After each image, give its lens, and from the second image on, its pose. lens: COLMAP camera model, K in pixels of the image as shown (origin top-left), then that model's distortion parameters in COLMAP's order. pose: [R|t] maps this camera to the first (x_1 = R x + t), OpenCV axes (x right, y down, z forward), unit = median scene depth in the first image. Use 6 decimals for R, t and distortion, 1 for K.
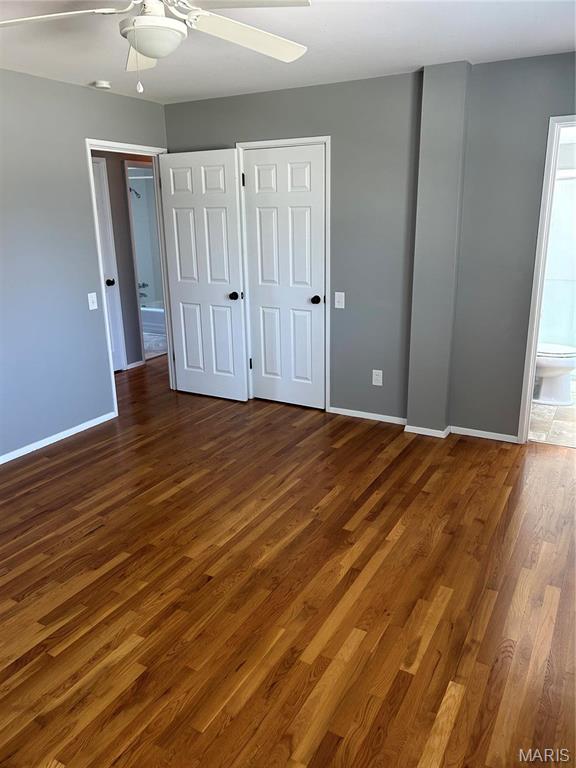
lens RADIAL K [[581.5, 0, 287.9], [0, 581.5, 384.1], [0, 0, 1]] dist [0.038075, -0.041455]
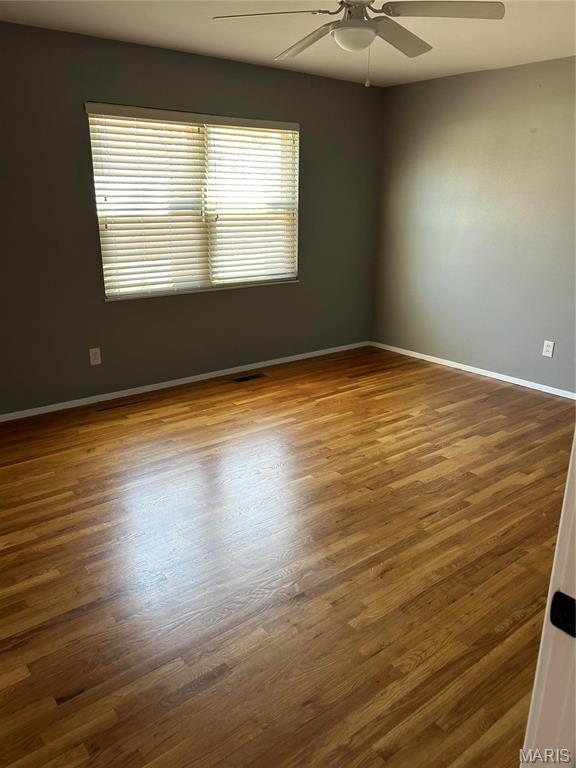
lens RADIAL K [[581.5, 0, 289.1], [0, 581.5, 383.4], [0, 0, 1]] dist [0.038075, -0.041455]
pose [[-0.929073, -0.092402, 0.358168, -0.583602], [0.119427, 0.841504, 0.526885, -0.586511], [-0.350085, 0.532290, -0.770784, 2.234392]]
